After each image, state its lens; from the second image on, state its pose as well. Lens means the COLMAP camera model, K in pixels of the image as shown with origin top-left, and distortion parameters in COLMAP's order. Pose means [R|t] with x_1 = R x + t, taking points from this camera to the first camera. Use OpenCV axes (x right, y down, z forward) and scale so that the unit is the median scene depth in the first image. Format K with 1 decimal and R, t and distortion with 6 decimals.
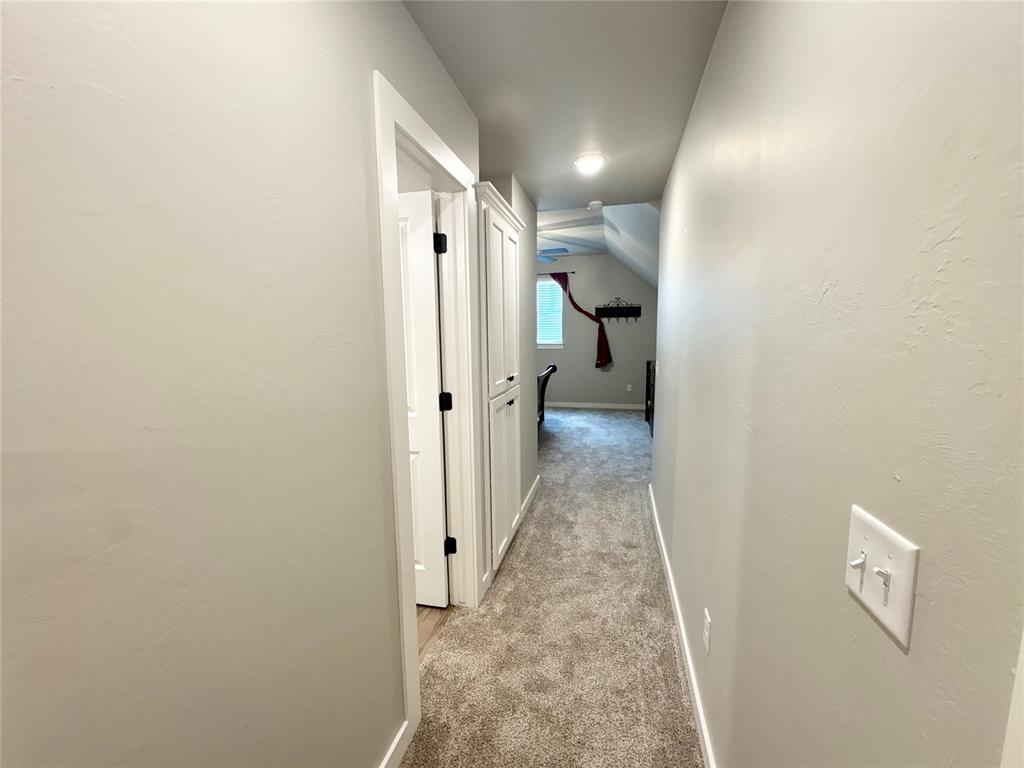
lens RADIAL K [[407.2, 0, 515.2], [0, 407.2, 384.2], [0, 0, 1]] dist [-0.001308, 0.000377]
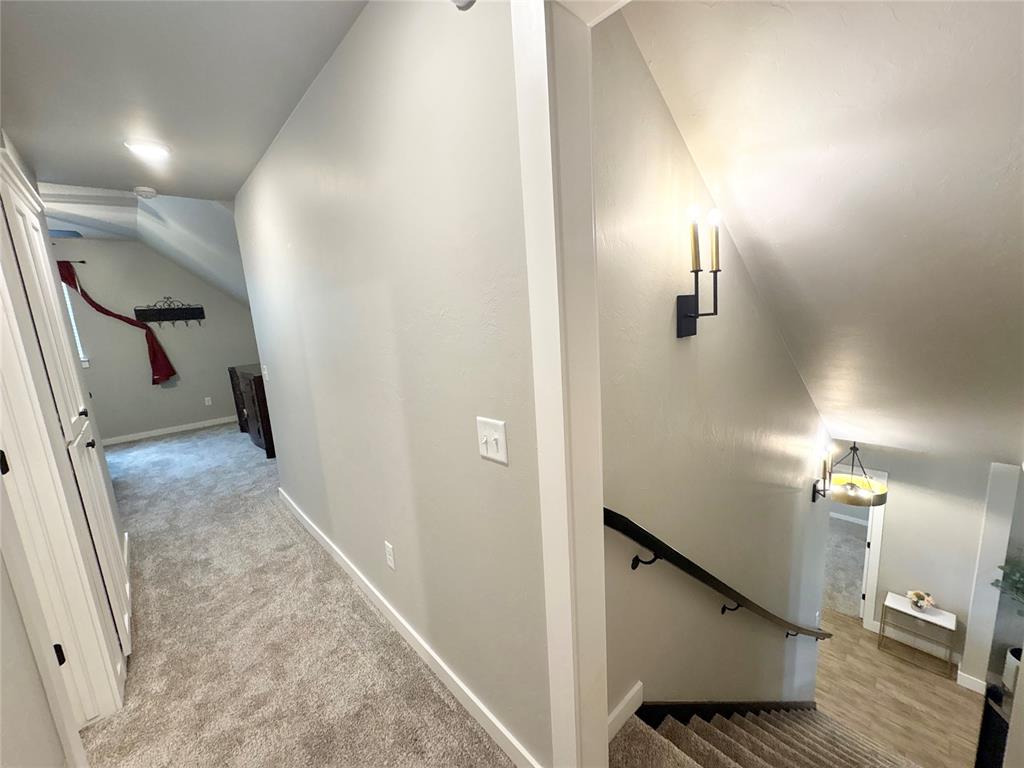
lens RADIAL K [[407.2, 0, 511.6], [0, 407.2, 384.2], [0, 0, 1]] dist [-0.001308, 0.000377]
pose [[0.559384, -0.169252, 0.811445, -0.115143], [0.161712, 0.982405, 0.093432, -0.006132], [-0.812982, 0.078956, 0.576911, -0.058426]]
